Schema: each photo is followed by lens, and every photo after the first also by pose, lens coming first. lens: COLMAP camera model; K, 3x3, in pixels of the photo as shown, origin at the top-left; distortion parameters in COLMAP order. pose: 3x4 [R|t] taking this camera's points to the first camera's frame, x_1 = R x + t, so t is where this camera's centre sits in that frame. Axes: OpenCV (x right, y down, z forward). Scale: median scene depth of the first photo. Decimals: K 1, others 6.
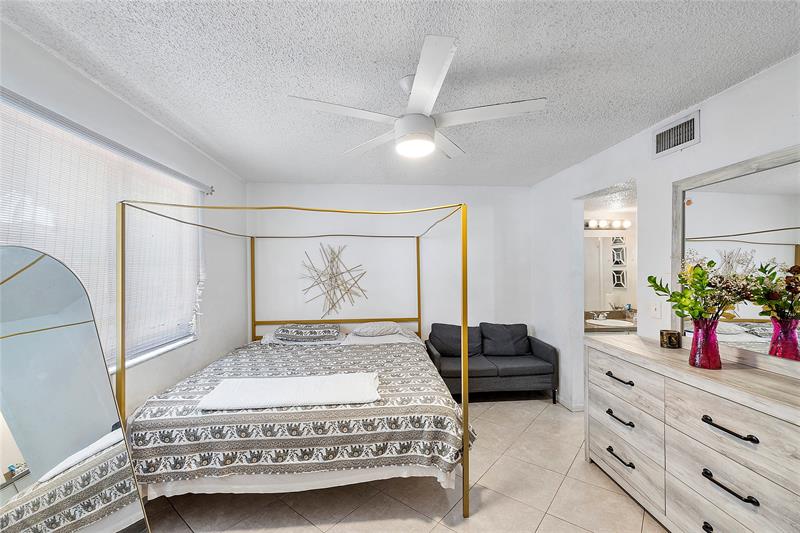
lens RADIAL K [[335.1, 0, 402.0], [0, 335.1, 281.2], [0, 0, 1]] dist [0.001983, 0.000006]
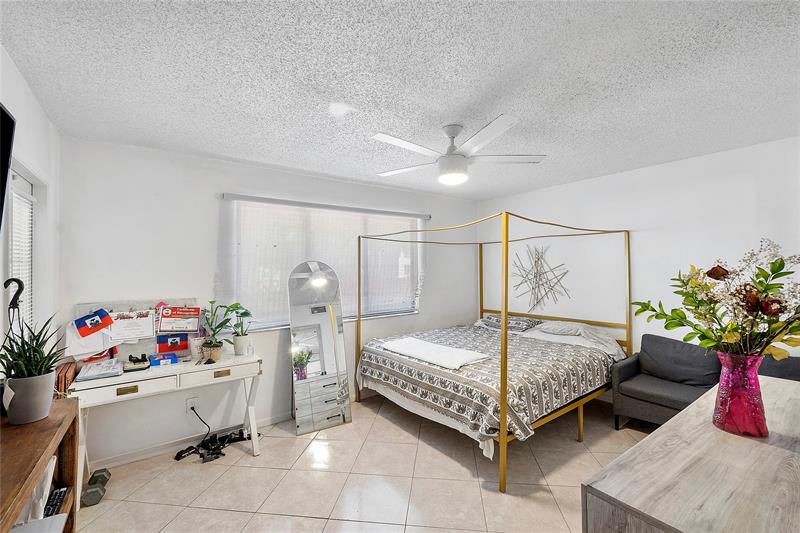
lens RADIAL K [[344.2, 0, 404.0], [0, 344.2, 263.6], [0, 0, 1]] dist [0.001074, -0.000138]
pose [[0.537848, -0.009435, -0.842989, 1.013775], [-0.021271, 0.999467, -0.024758, -0.028741], [0.842774, 0.031247, 0.537360, 0.077913]]
